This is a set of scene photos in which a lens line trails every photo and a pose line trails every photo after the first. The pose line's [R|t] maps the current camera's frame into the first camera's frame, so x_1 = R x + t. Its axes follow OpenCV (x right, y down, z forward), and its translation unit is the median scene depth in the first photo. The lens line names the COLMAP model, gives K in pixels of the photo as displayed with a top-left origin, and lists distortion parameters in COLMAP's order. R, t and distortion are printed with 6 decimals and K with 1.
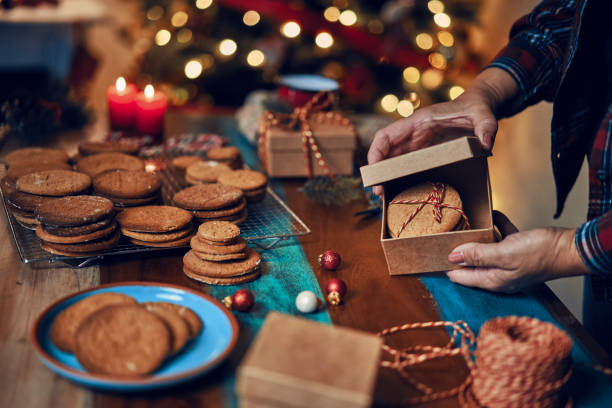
lens RADIAL K [[997.3, 0, 306.0], [0, 997.3, 204.0], [0, 0, 1]] dist [0.170254, -0.217885]
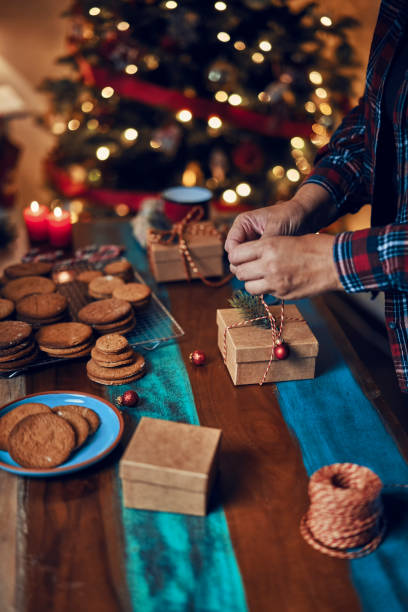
lens RADIAL K [[997.3, 0, 206.3], [0, 997.3, 312.3], [0, 0, 1]] dist [0.170254, -0.217885]
pose [[0.996581, -0.067598, -0.047507, 0.102600], [0.071901, 0.992817, 0.095630, -0.129830], [0.040702, -0.098719, 0.994283, -0.306130]]
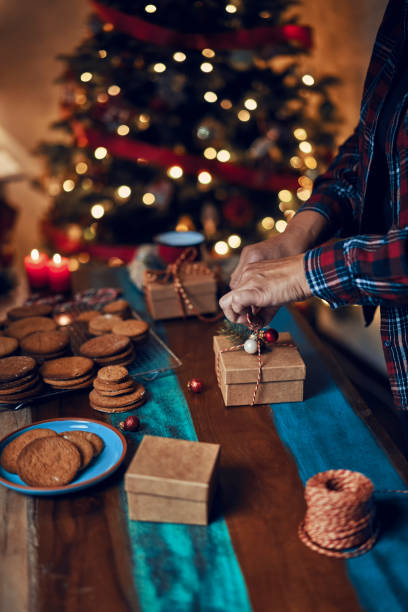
lens RADIAL K [[997.3, 0, 206.3], [0, 997.3, 312.3], [0, 0, 1]] dist [0.170254, -0.217885]
pose [[0.994181, -0.101579, -0.035867, 0.099254], [0.102510, 0.994414, 0.025149, -0.077914], [0.033112, -0.028679, 0.999040, -0.375671]]
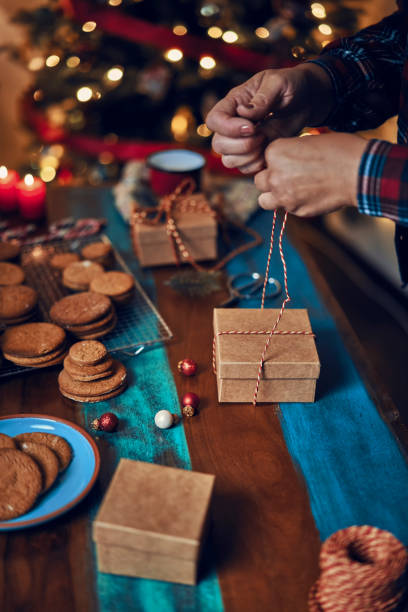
lens RADIAL K [[997.3, 0, 206.3], [0, 997.3, 312.3], [0, 0, 1]] dist [0.170254, -0.217885]
pose [[0.997362, -0.058212, -0.043370, 0.099176], [0.065092, 0.981638, 0.179305, -0.210733], [0.032136, -0.181655, 0.982837, -0.109999]]
